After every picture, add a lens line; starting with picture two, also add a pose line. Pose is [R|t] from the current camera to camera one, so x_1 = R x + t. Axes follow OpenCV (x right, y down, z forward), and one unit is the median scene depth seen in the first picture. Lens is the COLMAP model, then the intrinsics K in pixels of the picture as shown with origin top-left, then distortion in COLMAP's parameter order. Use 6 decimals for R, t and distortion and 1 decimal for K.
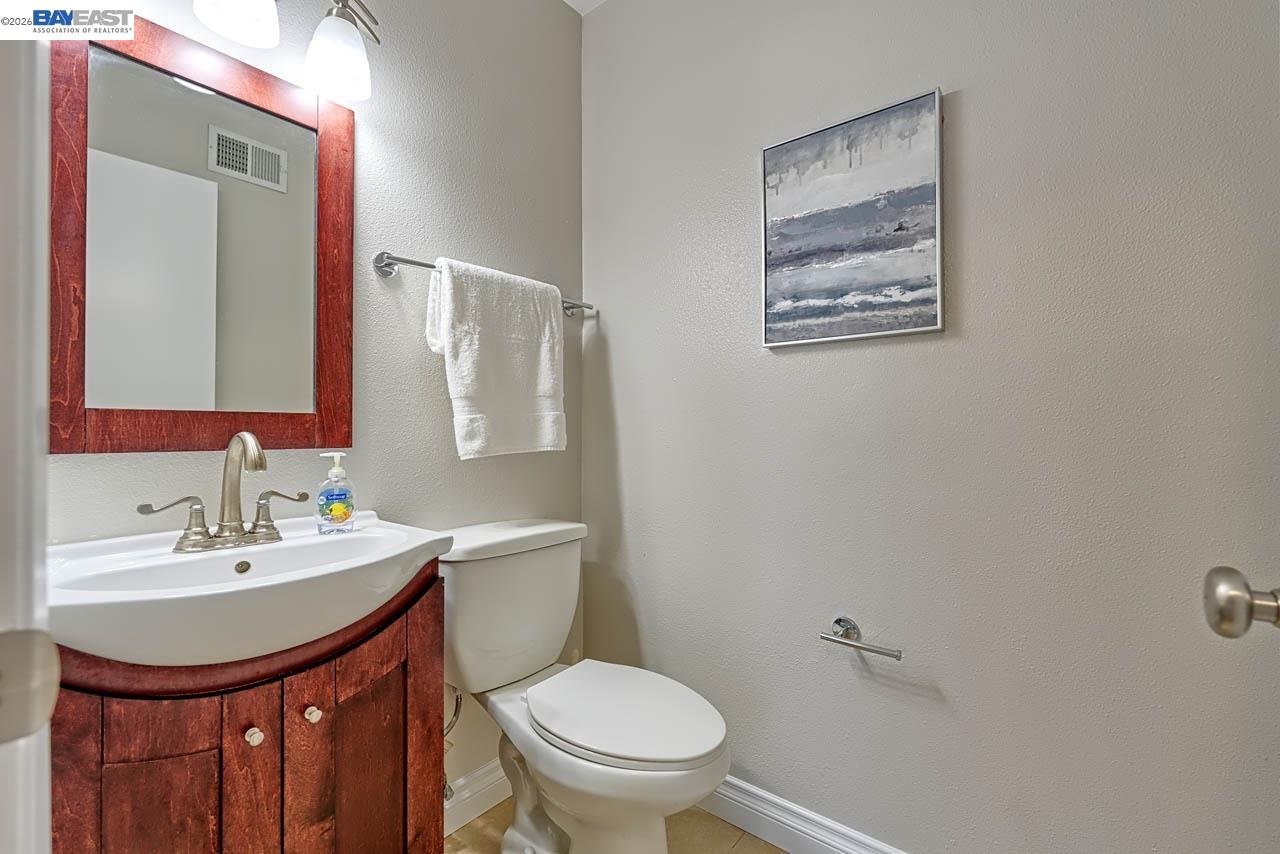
lens RADIAL K [[555.0, 0, 640.6], [0, 555.0, 424.8], [0, 0, 1]] dist [-0.008854, 0.000583]
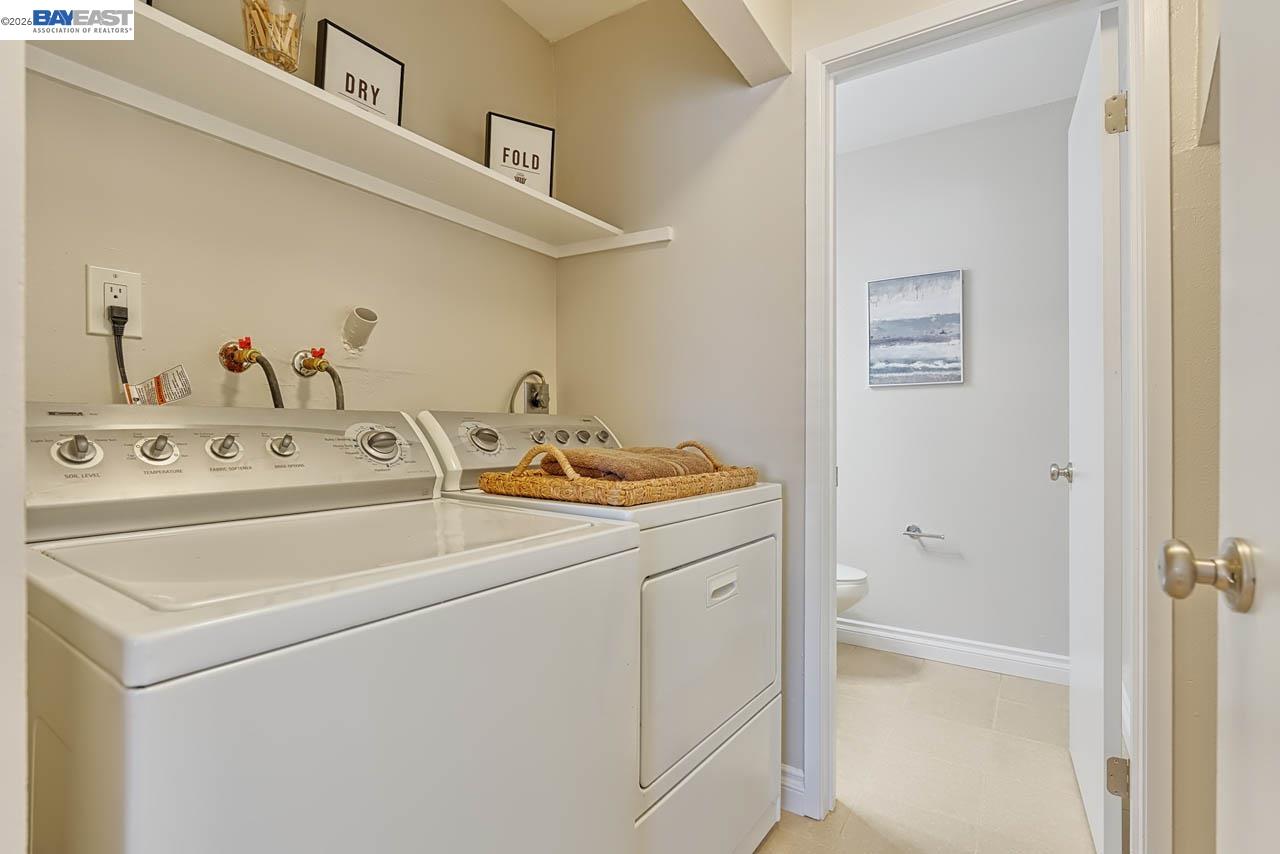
lens RADIAL K [[612.6, 0, 638.7], [0, 612.6, 430.3], [0, 0, 1]] dist [-0.010233, 0.000842]
pose [[0.996106, 0.000441, 0.088158, -0.842022], [-0.000410, 1.000000, -0.000376, 0.011175], [-0.088159, 0.000338, 0.996106, -1.144279]]
